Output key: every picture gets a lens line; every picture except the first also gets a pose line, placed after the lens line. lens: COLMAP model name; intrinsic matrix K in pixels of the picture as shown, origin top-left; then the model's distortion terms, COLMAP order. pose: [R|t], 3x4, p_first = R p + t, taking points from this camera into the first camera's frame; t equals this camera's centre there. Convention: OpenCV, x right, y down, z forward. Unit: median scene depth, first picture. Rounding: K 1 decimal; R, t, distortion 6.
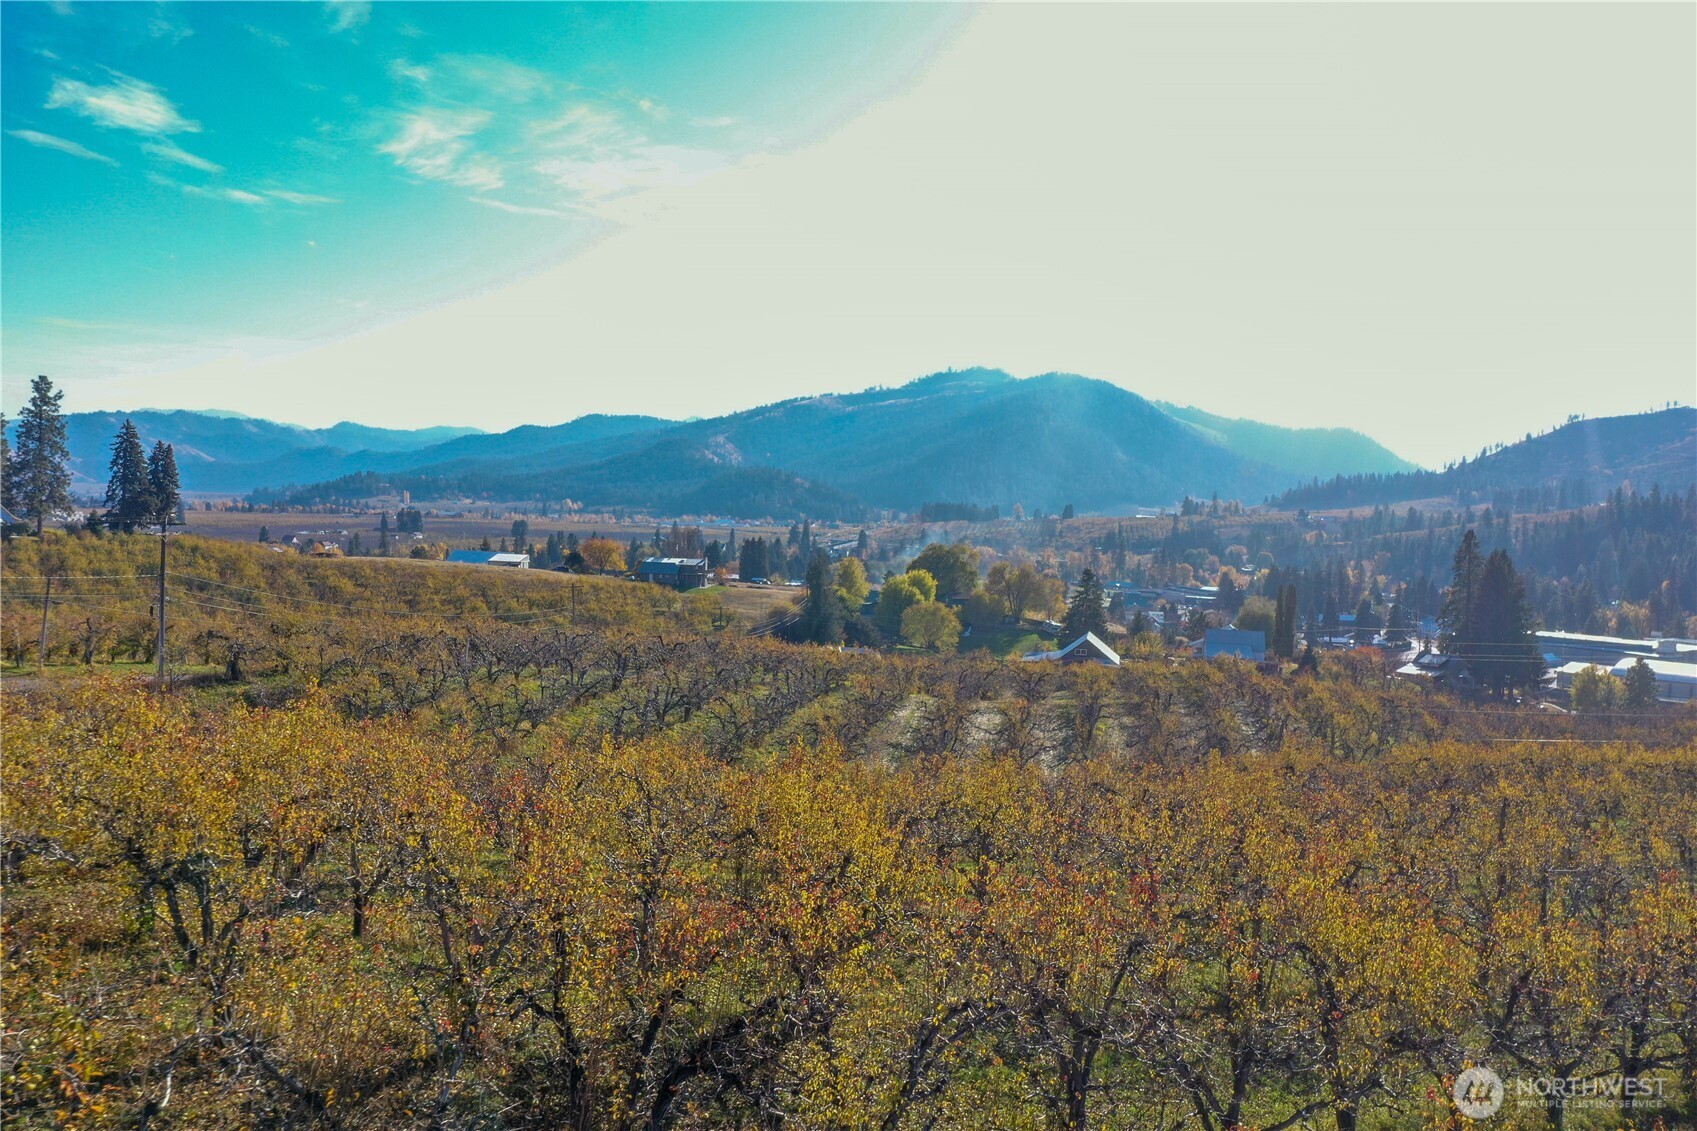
lens RADIAL K [[1349.9, 0, 848.5], [0, 1349.9, 565.5], [0, 0, 1]] dist [-0.007358, -0.005484]
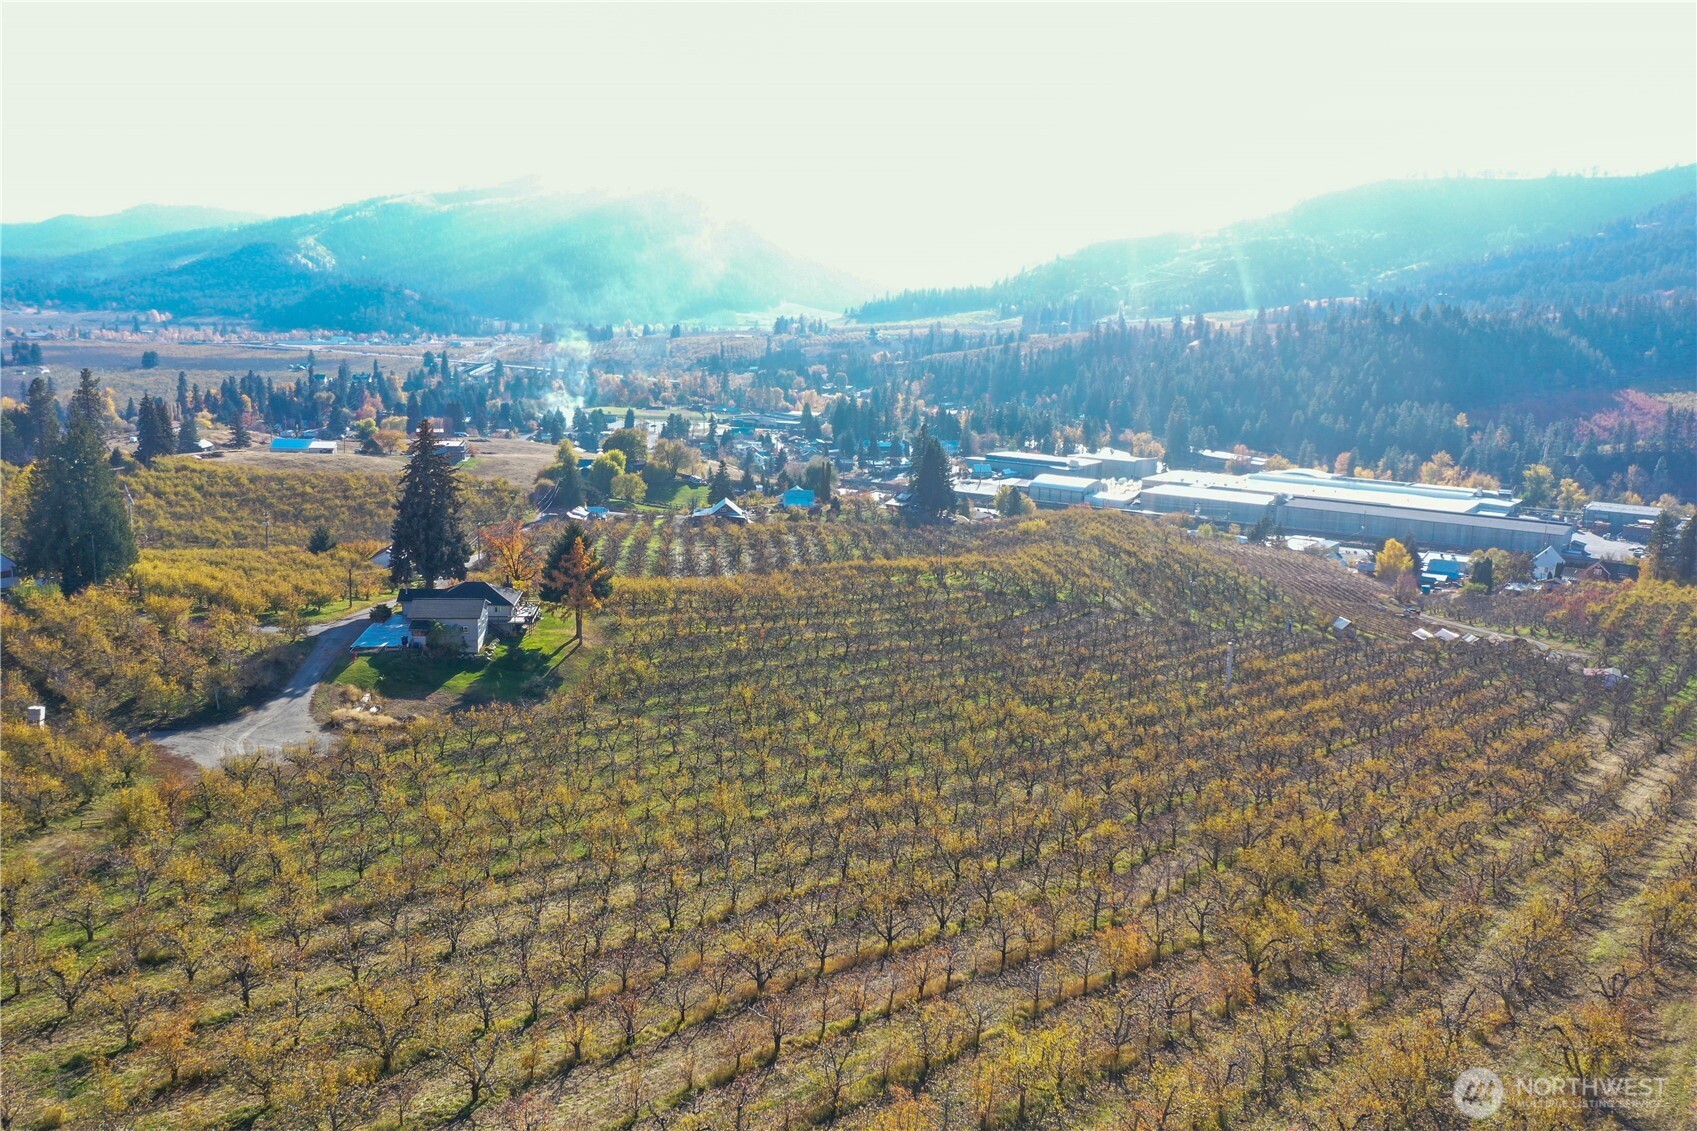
lens RADIAL K [[1334.4, 0, 848.5], [0, 1334.4, 565.5], [0, 0, 1]] dist [0.001950, 0.002324]
pose [[0.956525, -0.062748, 0.284822, -0.030291], [0.017210, 0.987024, 0.159650, -0.023159], [-0.291144, -0.147807, 0.945192, -0.129766]]
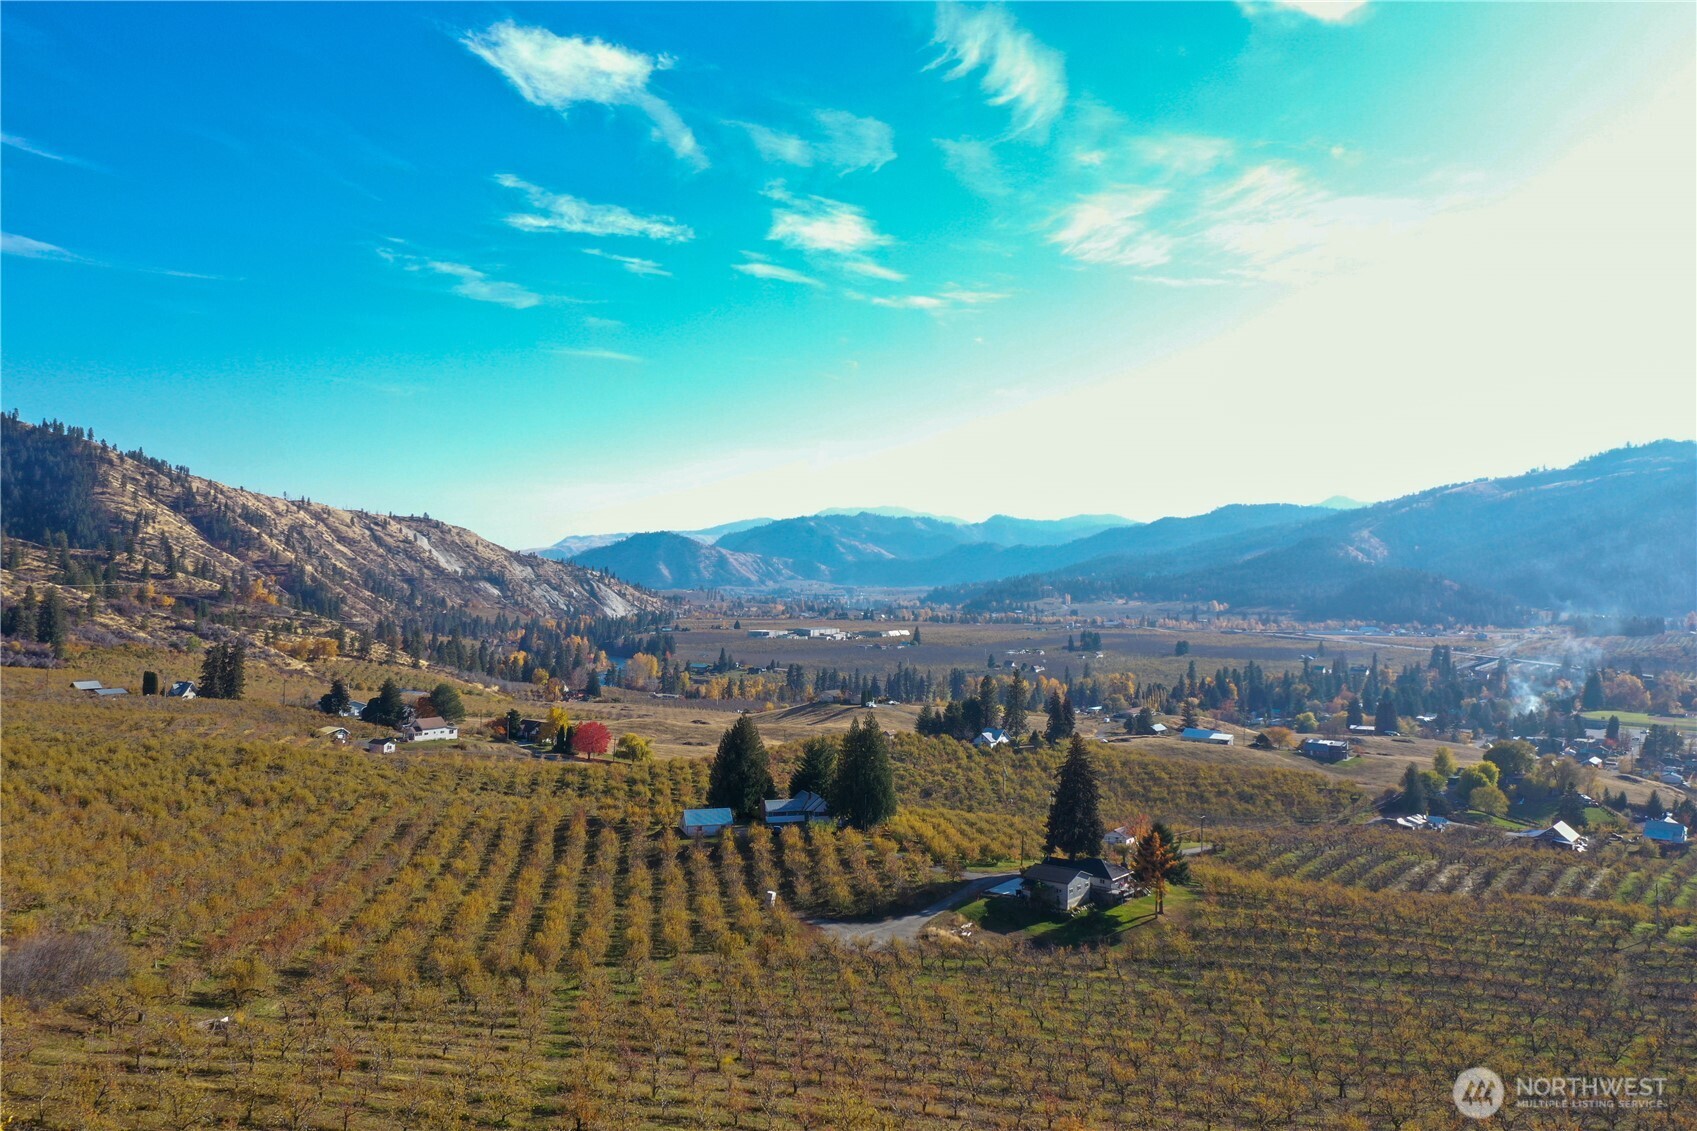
lens RADIAL K [[1344.4, 0, 848.5], [0, 1344.4, 565.5], [0, 0, 1]] dist [0.006387, -0.010757]
pose [[0.894561, -0.024467, -0.446275, 0.019500], [-0.001004, 0.998388, -0.056749, -0.028925], [0.446944, 0.051213, 0.893095, -0.165485]]
